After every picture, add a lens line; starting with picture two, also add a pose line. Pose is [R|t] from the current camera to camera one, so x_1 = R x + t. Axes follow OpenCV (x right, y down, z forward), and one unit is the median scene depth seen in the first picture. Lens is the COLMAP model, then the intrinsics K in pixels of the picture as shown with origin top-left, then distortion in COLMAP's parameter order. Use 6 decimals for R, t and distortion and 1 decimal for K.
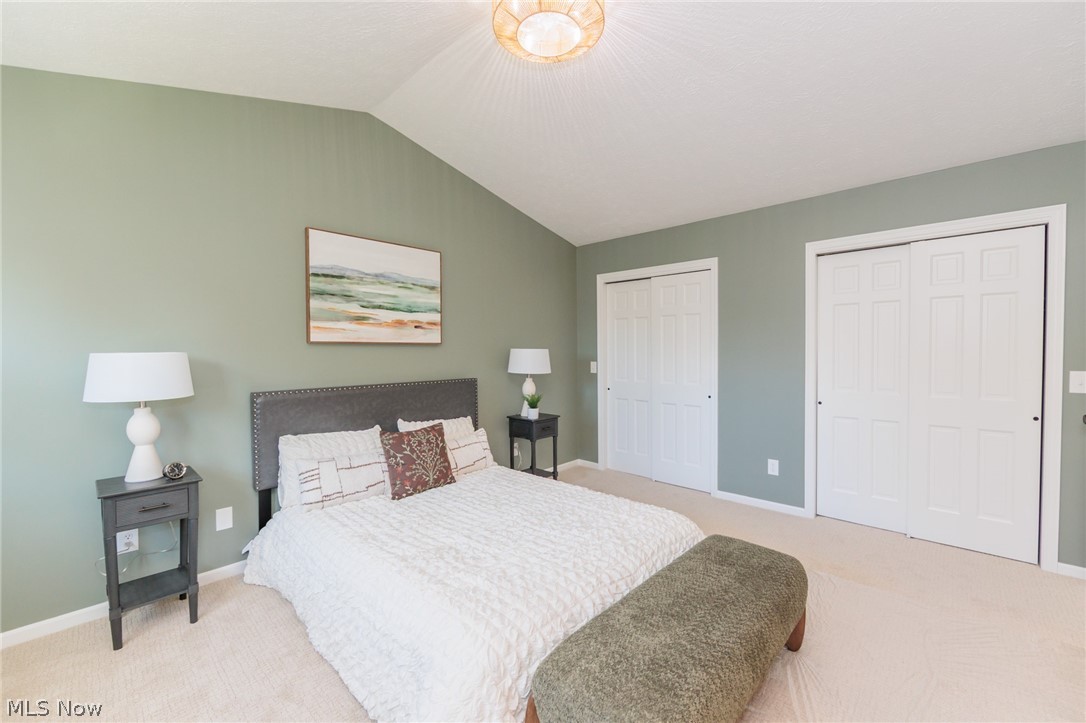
lens RADIAL K [[425.3, 0, 548.6], [0, 425.3, 365.0], [0, 0, 1]] dist [-0.001972, -0.000113]
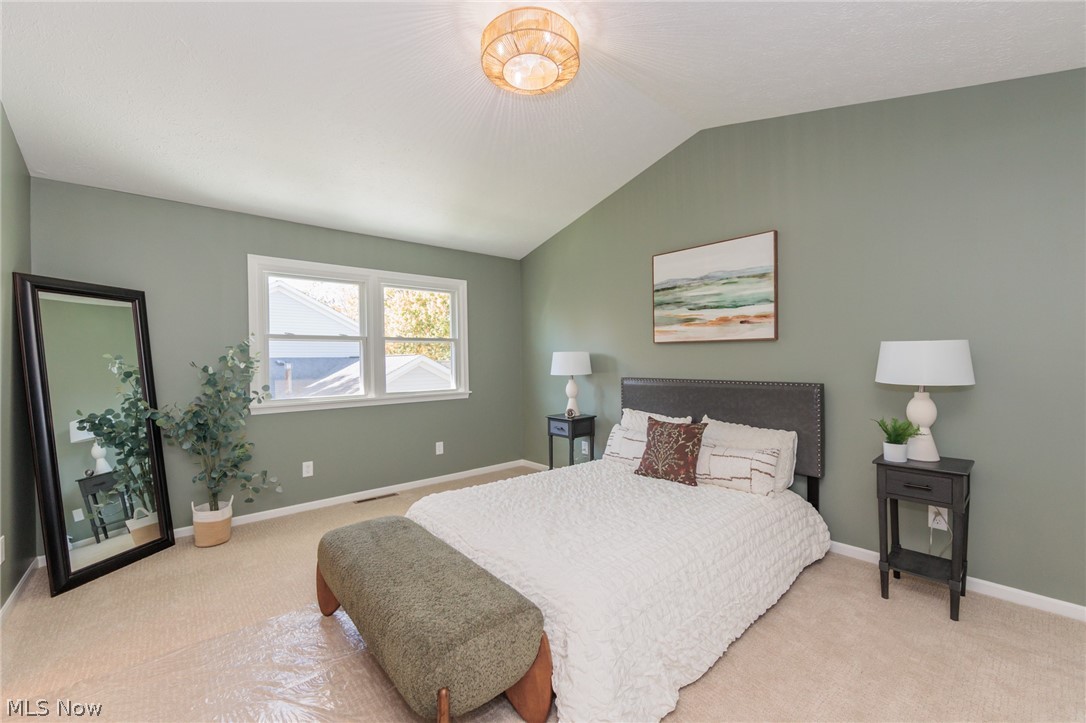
lens RADIAL K [[425.3, 0, 548.6], [0, 425.3, 365.0], [0, 0, 1]] dist [-0.001972, -0.000113]
pose [[-0.071030, 0.043872, -0.996509, 0.672989], [-0.005009, 0.999004, 0.044339, -0.035301], [0.997462, 0.008141, -0.070740, 0.656124]]
